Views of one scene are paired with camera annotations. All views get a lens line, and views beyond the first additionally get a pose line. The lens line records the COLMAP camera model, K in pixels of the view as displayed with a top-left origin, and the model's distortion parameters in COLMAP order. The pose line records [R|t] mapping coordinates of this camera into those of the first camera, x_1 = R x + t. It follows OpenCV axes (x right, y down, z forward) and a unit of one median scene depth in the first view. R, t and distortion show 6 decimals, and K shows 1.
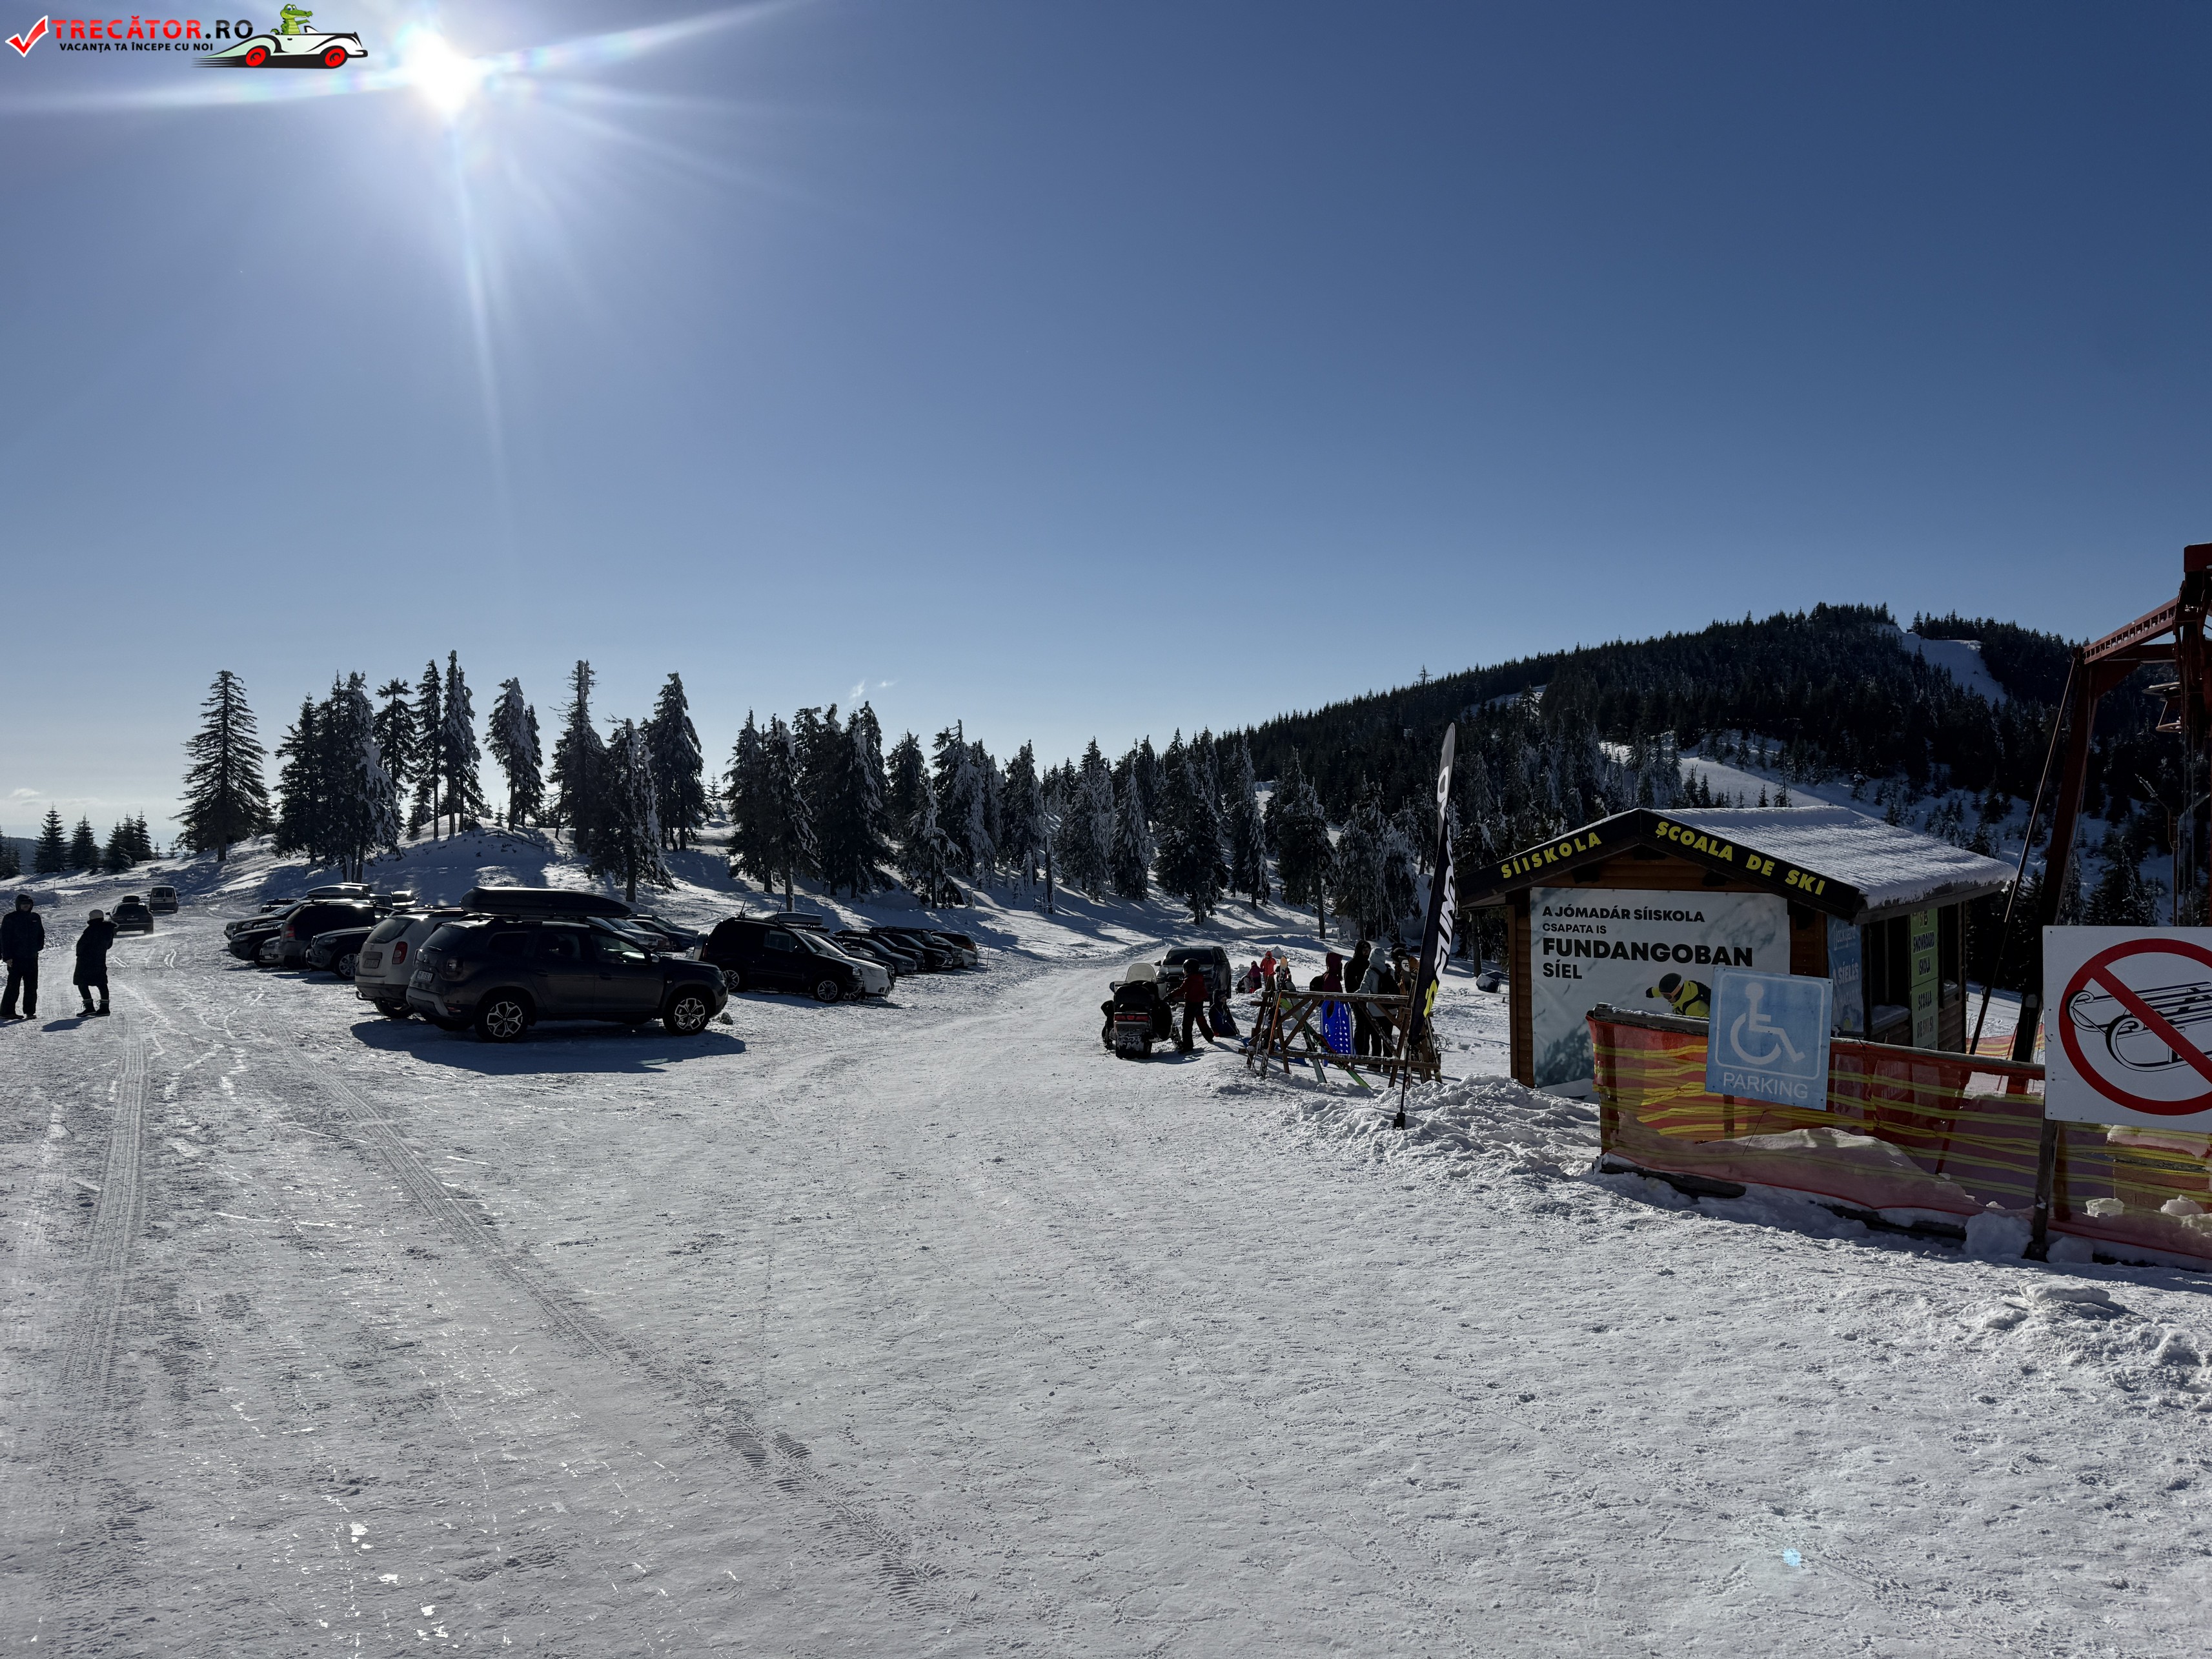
lens RADIAL K [[1614.1, 0, 1144.0], [0, 1614.1, 828.0], [0, 0, 1]] dist [0.141074, -0.244212]
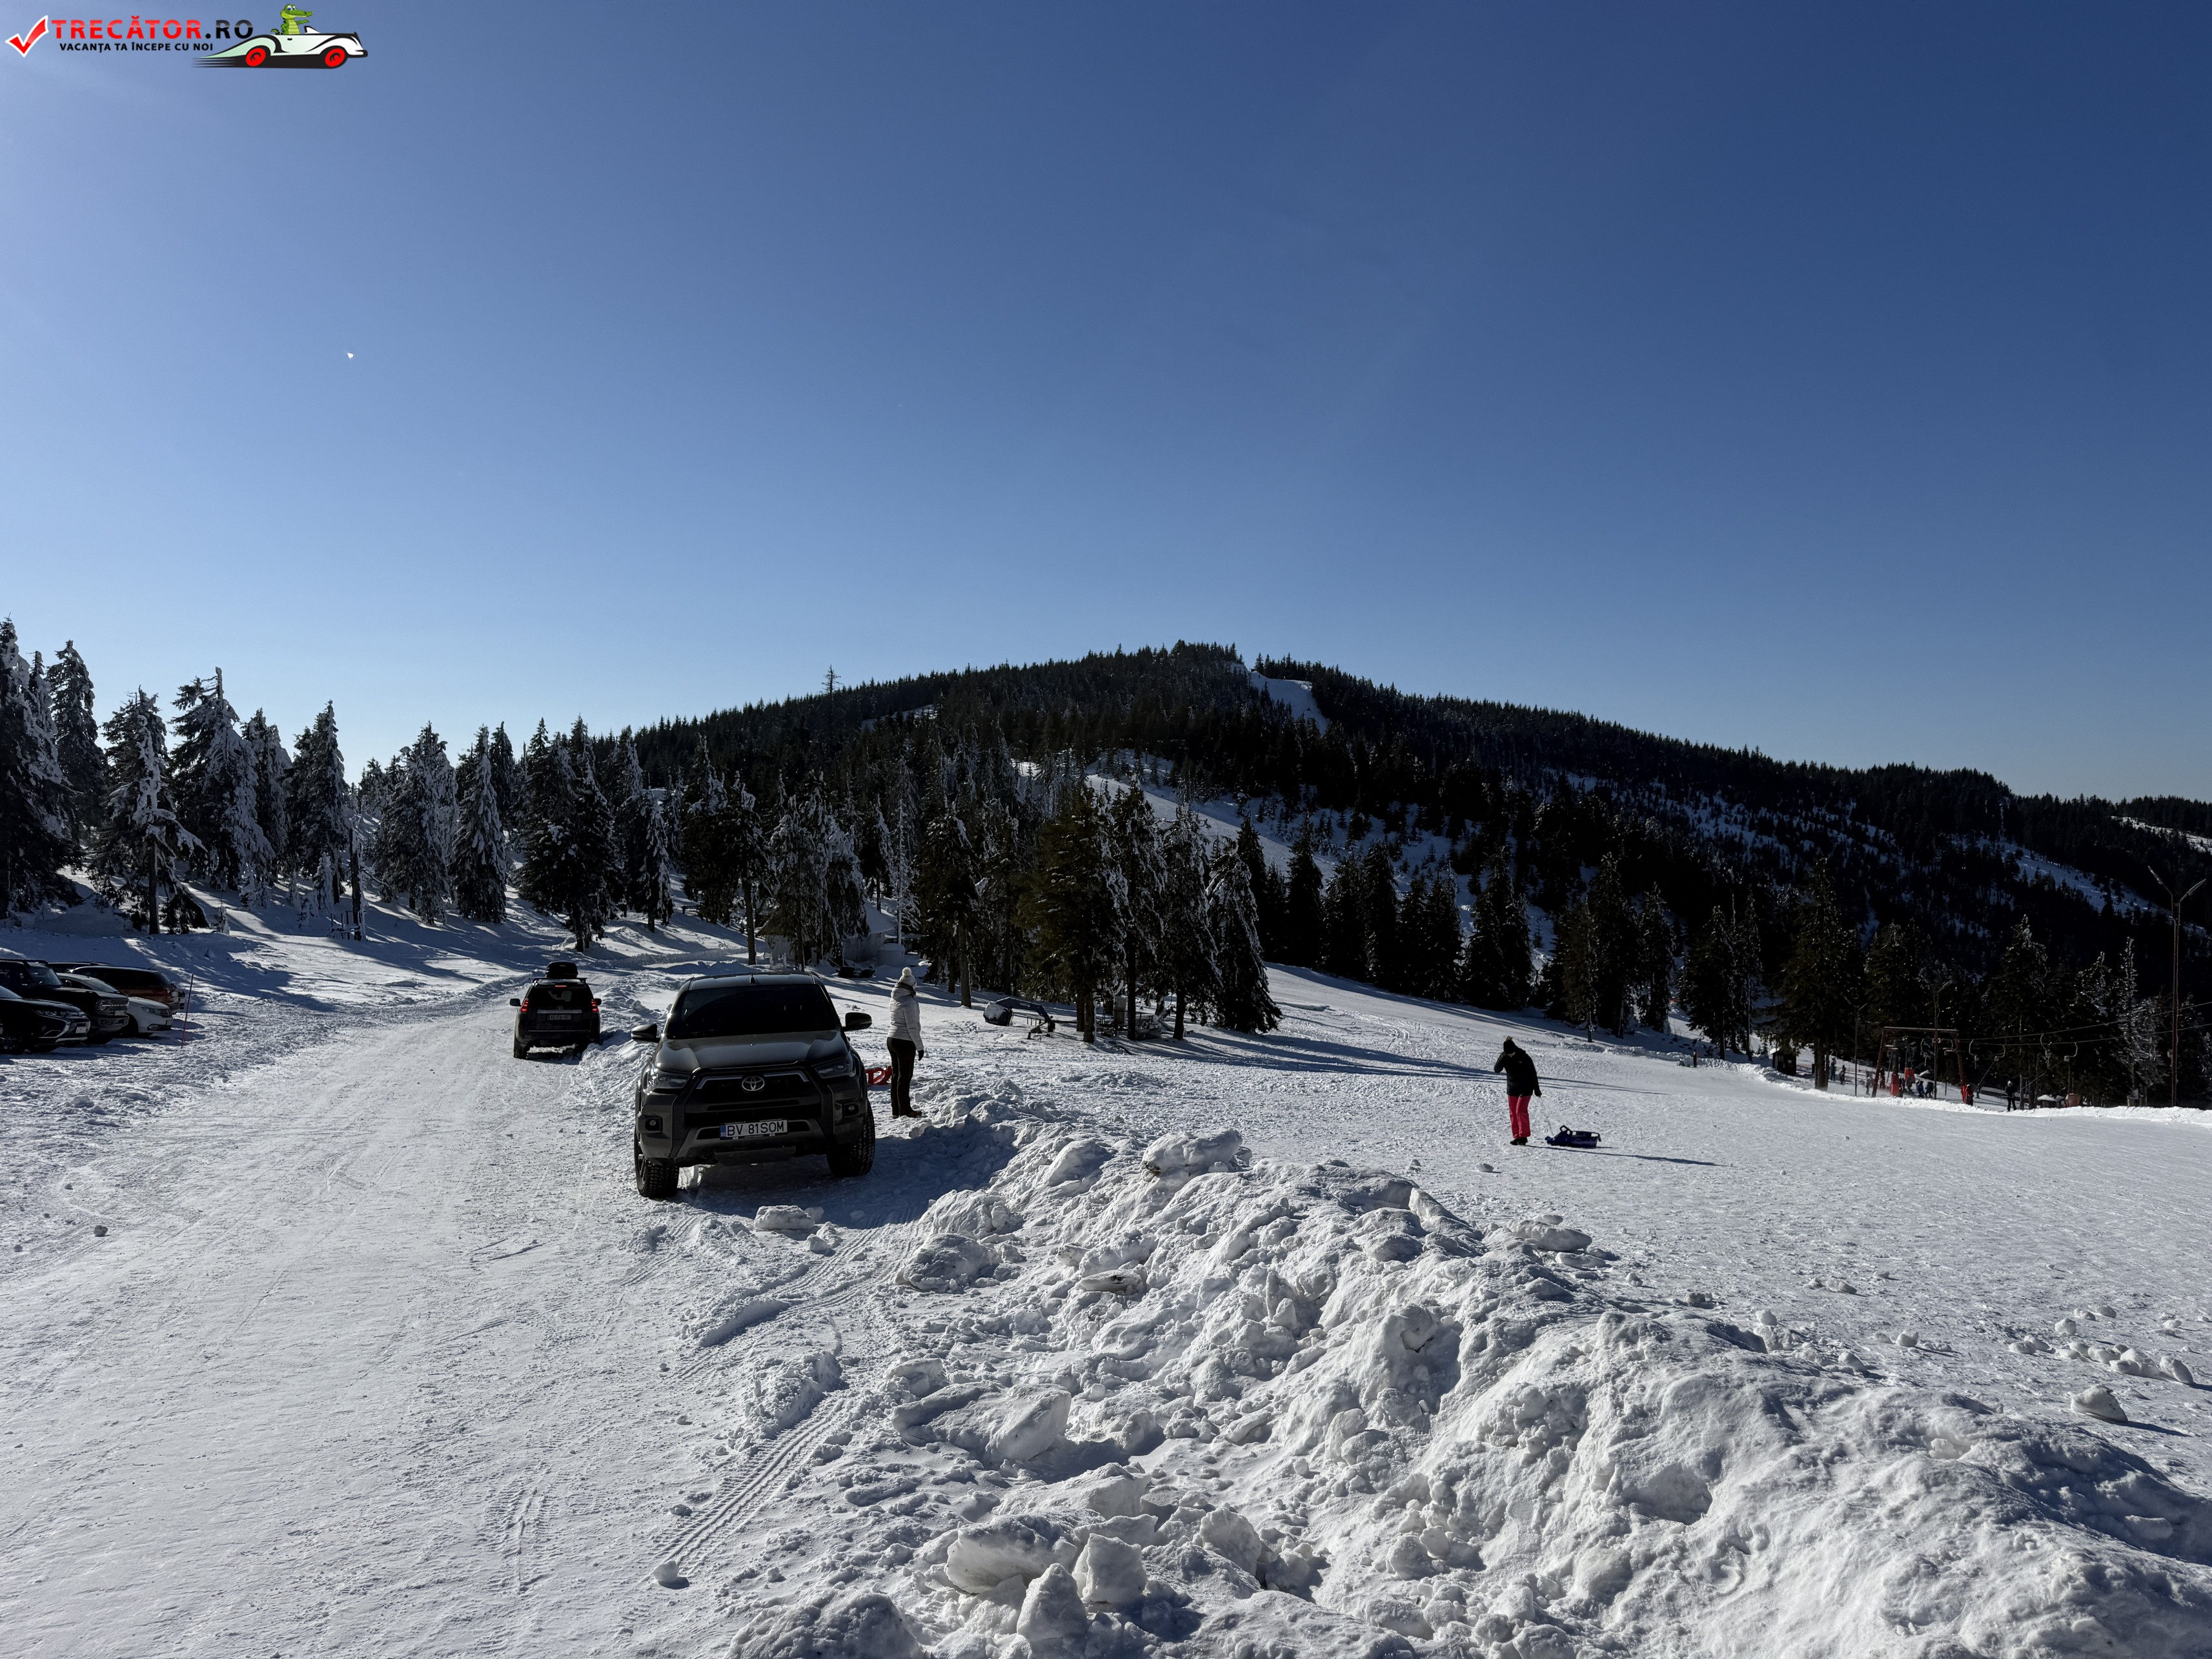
lens RADIAL K [[1614.1, 0, 1144.0], [0, 1614.1, 828.0], [0, 0, 1]] dist [0.141074, -0.244212]
pose [[0.929216, 0.004904, 0.369505, -0.003842], [0.000801, 0.999883, -0.015285, 0.011752], [-0.369537, 0.014499, 0.929103, 0.162202]]
